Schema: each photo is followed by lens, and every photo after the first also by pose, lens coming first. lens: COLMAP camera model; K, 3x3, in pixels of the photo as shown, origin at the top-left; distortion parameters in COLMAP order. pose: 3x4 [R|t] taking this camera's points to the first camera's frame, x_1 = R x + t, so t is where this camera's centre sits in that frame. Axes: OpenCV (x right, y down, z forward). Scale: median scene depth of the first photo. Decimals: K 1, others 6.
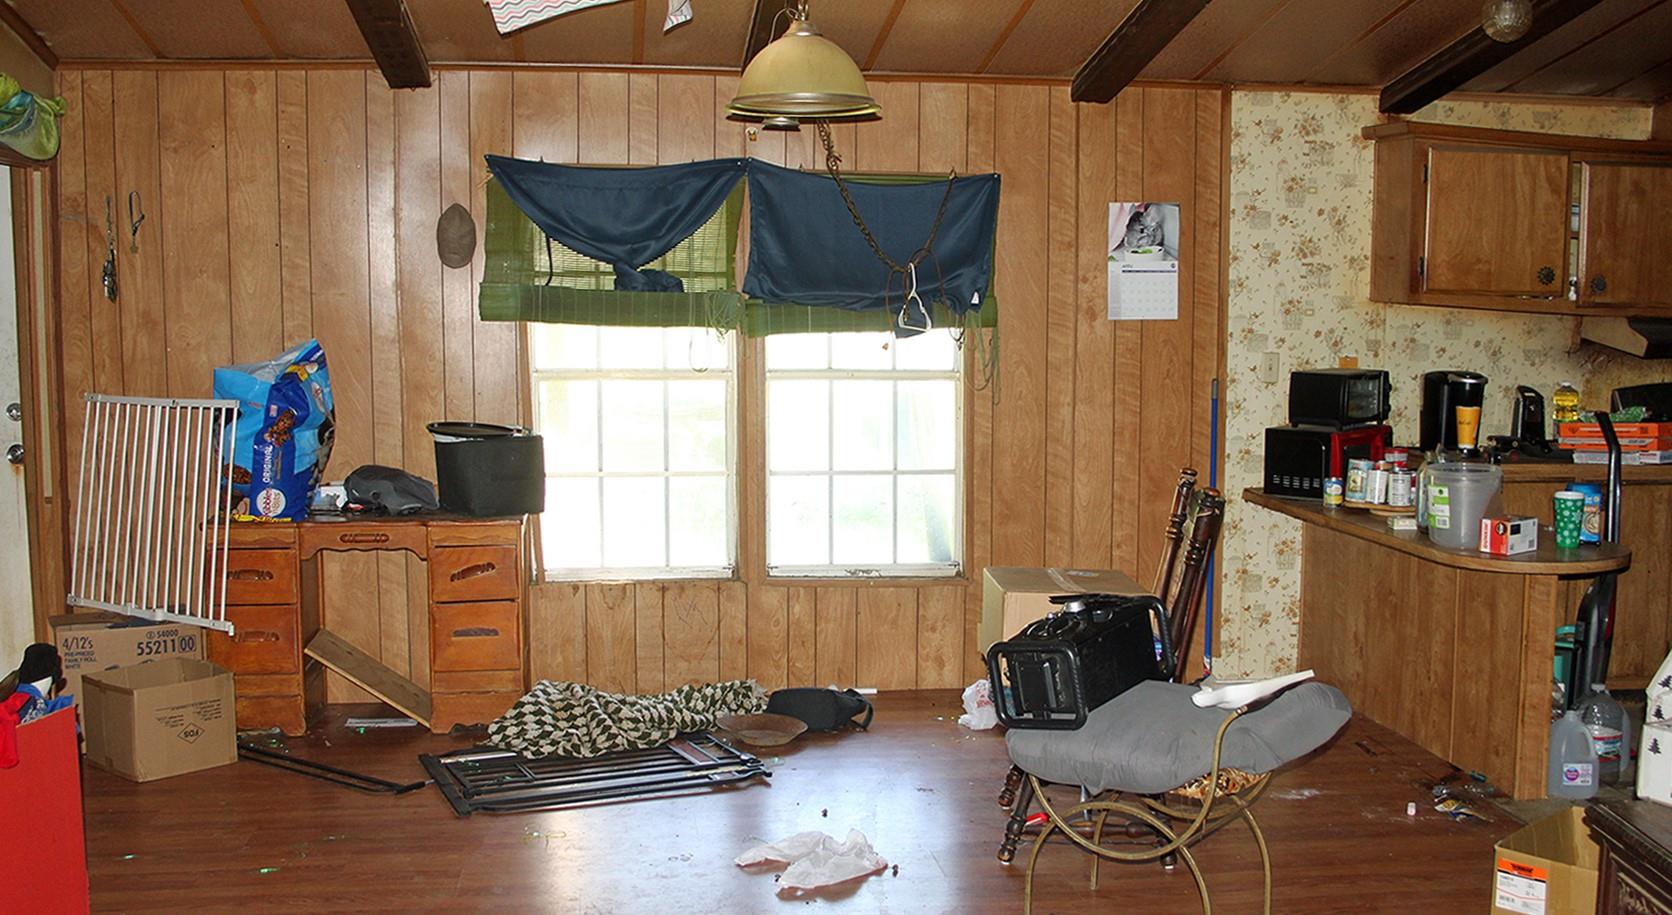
lens RADIAL K [[1747.8, 0, 834.7], [0, 1747.8, 452.7], [0, 0, 1]] dist [-0.064731, 0.000000]
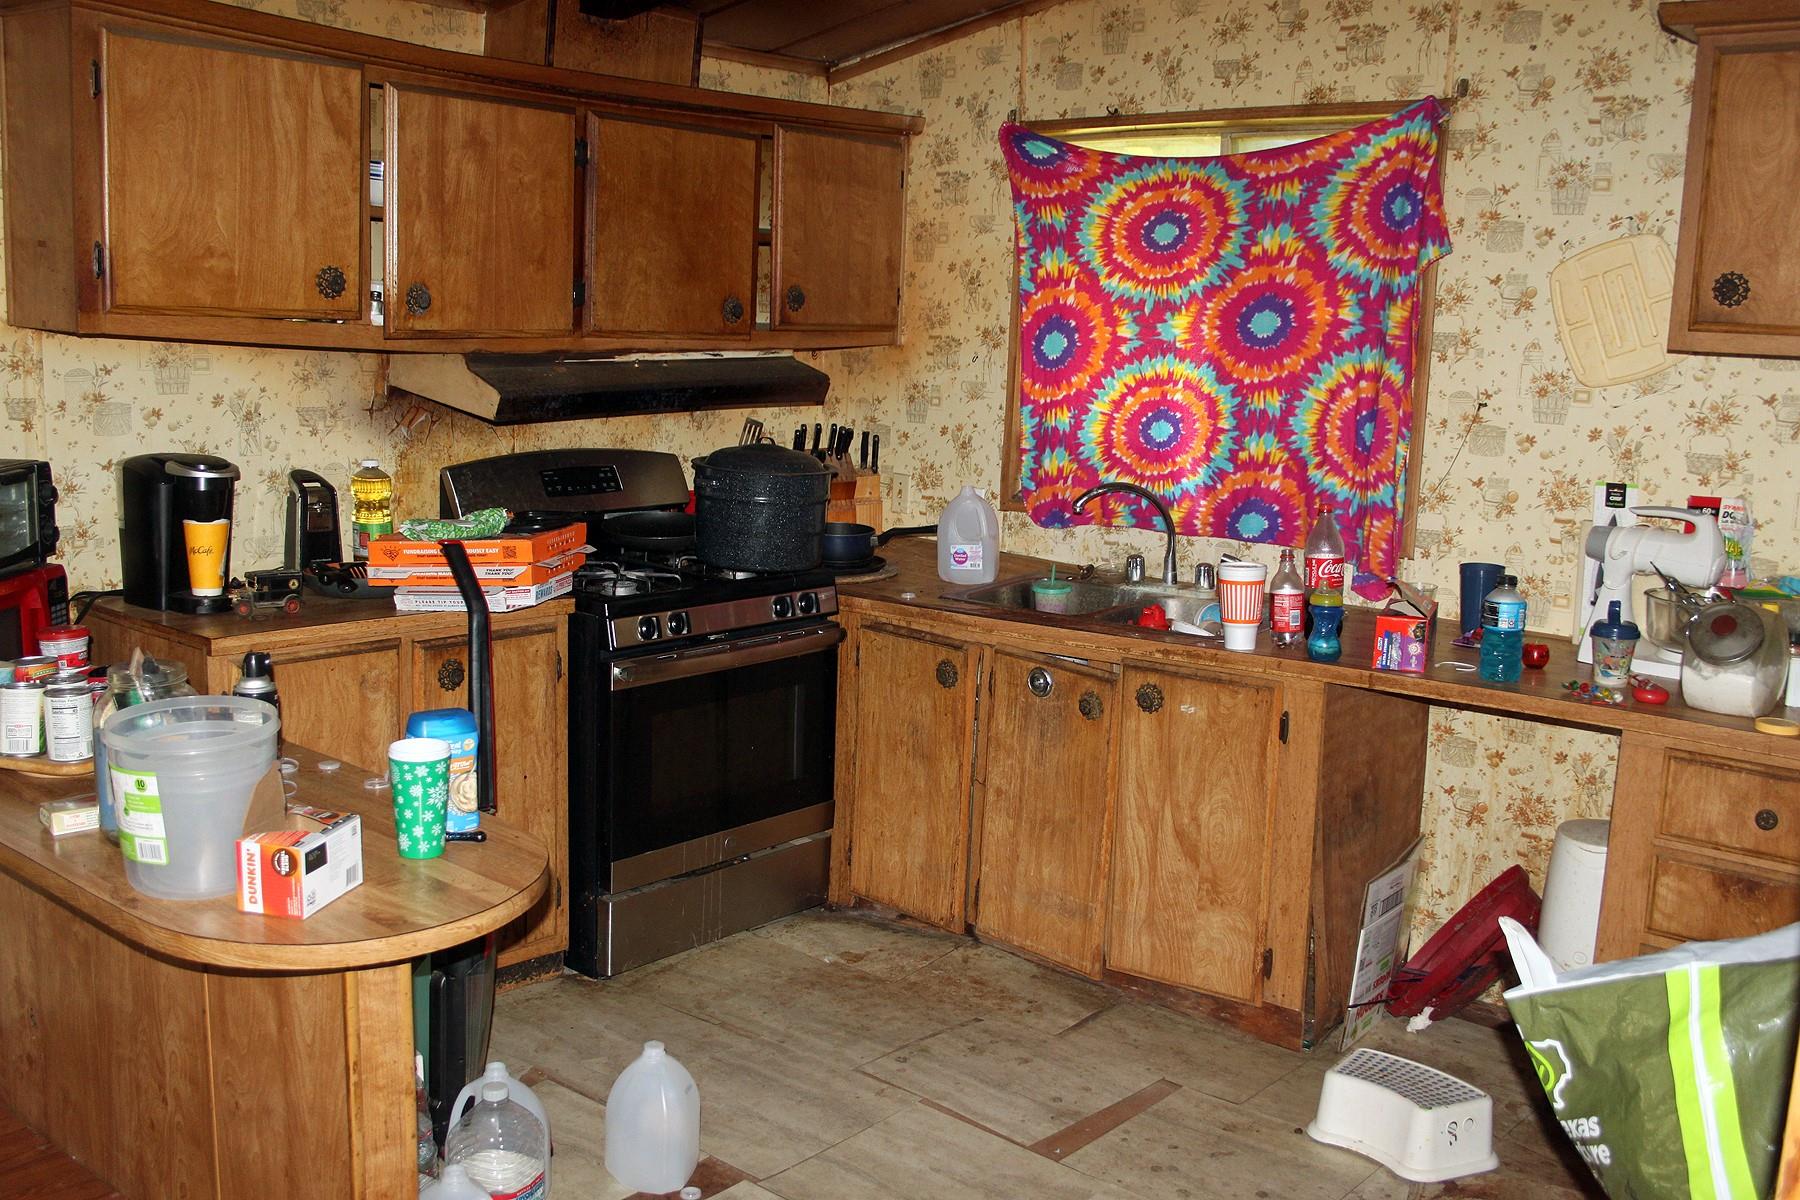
lens RADIAL K [[1719.3, 0, 890.2], [0, 1719.3, 596.9], [0, 0, 1]] dist [-0.082527, 0.000000]
pose [[0.753212, -0.086545, 0.652060, 0.178298], [0.030484, 0.994834, 0.096828, -0.048391], [-0.657071, -0.053054, 0.751959, 0.456775]]
